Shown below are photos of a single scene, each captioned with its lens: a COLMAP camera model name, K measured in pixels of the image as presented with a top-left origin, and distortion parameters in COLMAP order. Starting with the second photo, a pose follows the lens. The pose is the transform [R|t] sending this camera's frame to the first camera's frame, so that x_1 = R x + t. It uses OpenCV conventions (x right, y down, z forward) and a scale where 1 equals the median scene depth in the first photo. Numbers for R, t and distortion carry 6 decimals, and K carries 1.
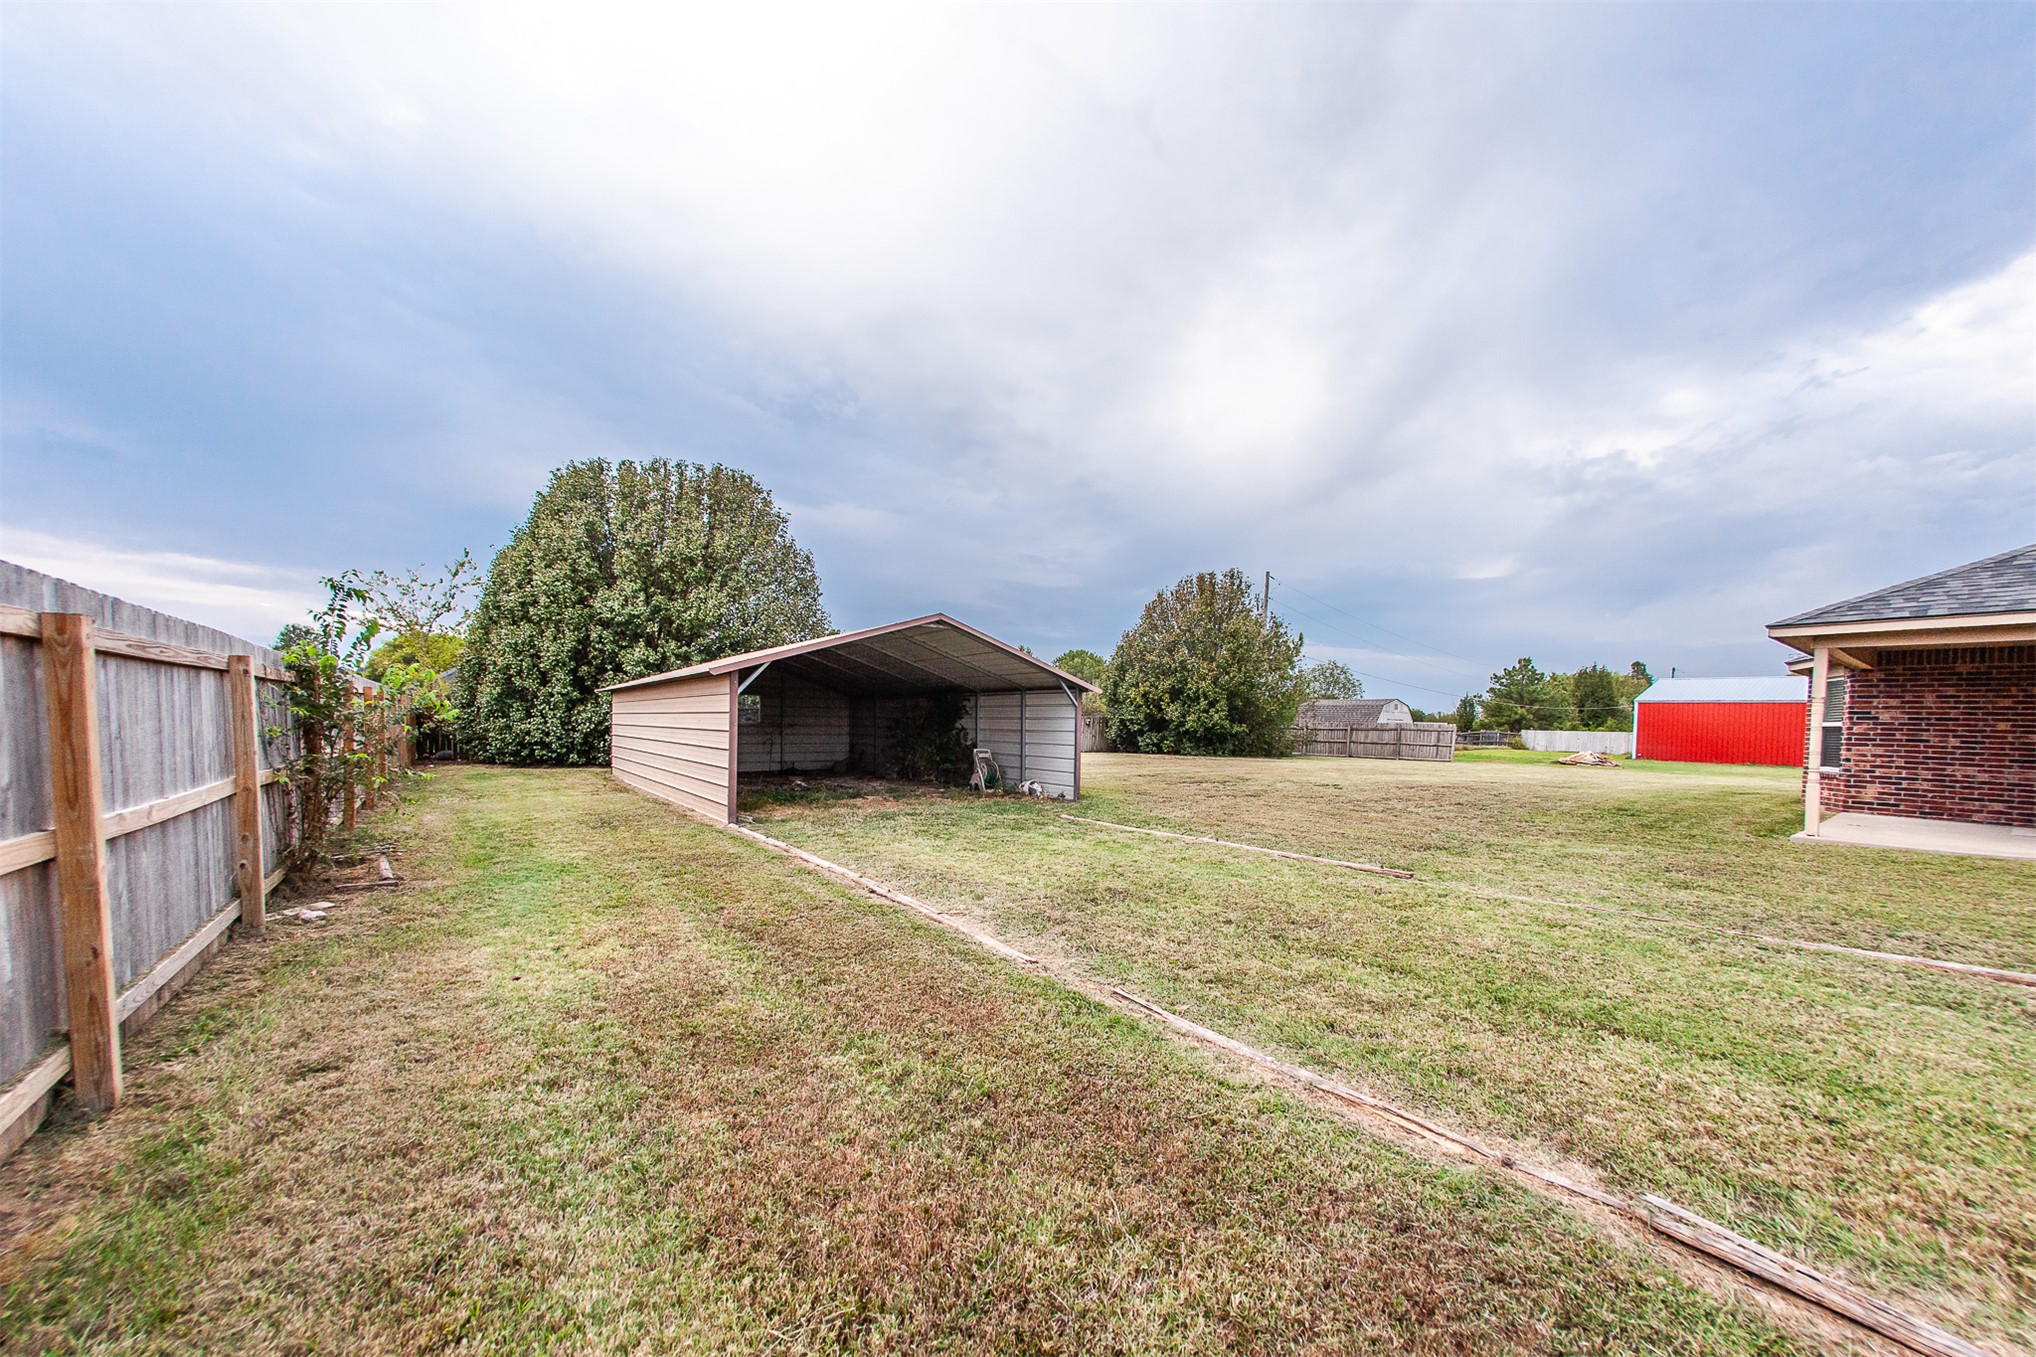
lens RADIAL K [[738.2, 0, 1023.6], [0, 738.2, 740.0], [0, 0, 1]] dist [0.000418, 0.000415]
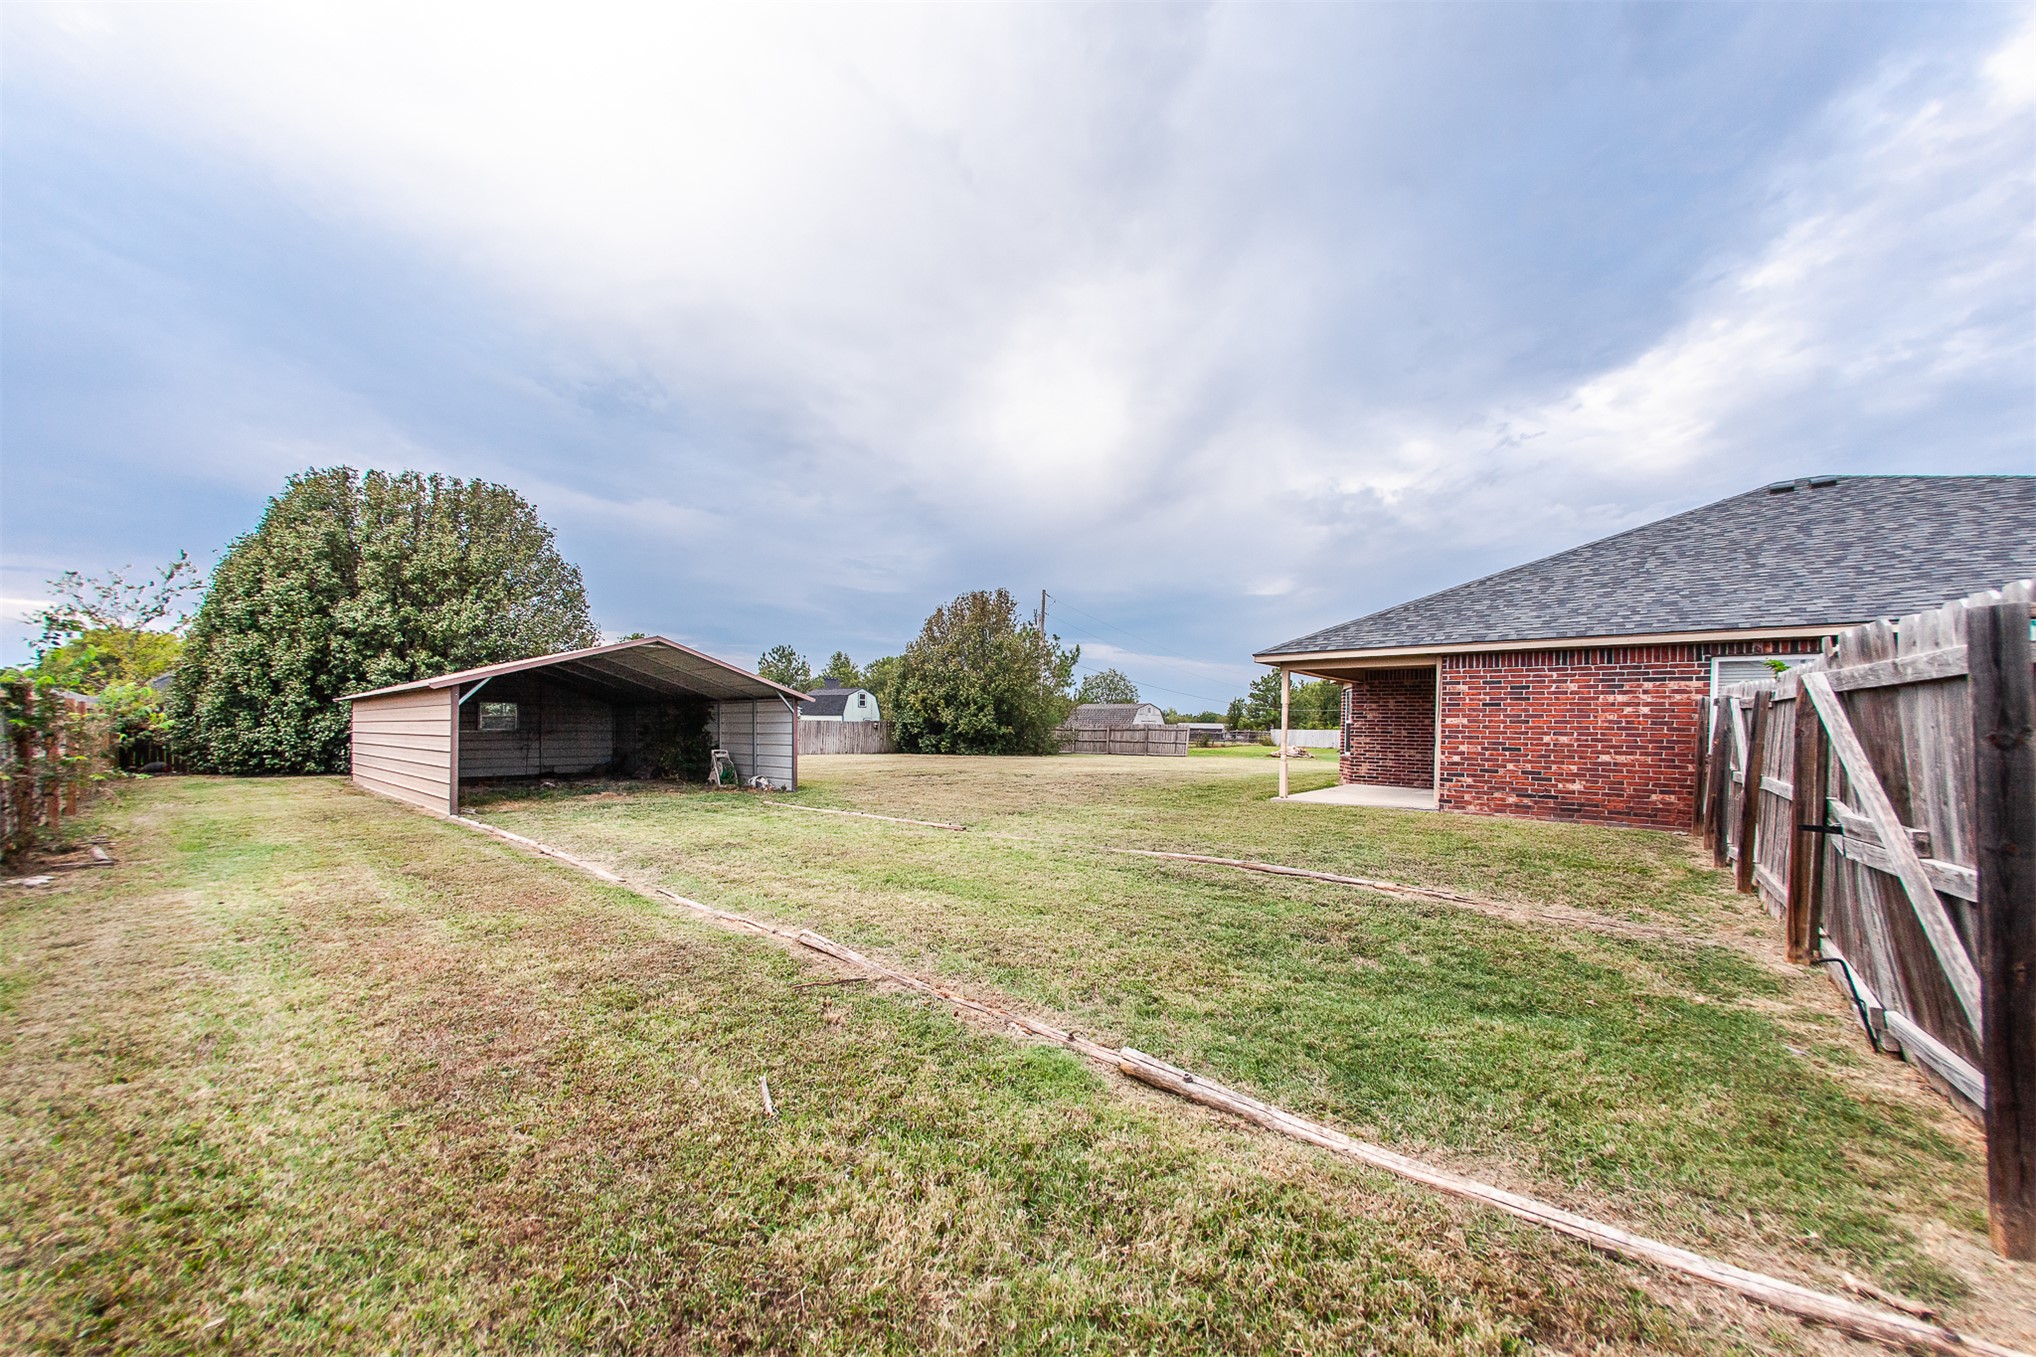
lens RADIAL K [[727.0, 0, 996.0], [0, 727.0, 730.8], [0, 0, 1]] dist [0.001285, 0.000043]
pose [[0.981260, -0.011283, 0.192356, 0.111359], [0.014702, 0.999758, -0.016360, 0.005522], [-0.192125, 0.018881, 0.981189, -0.146220]]
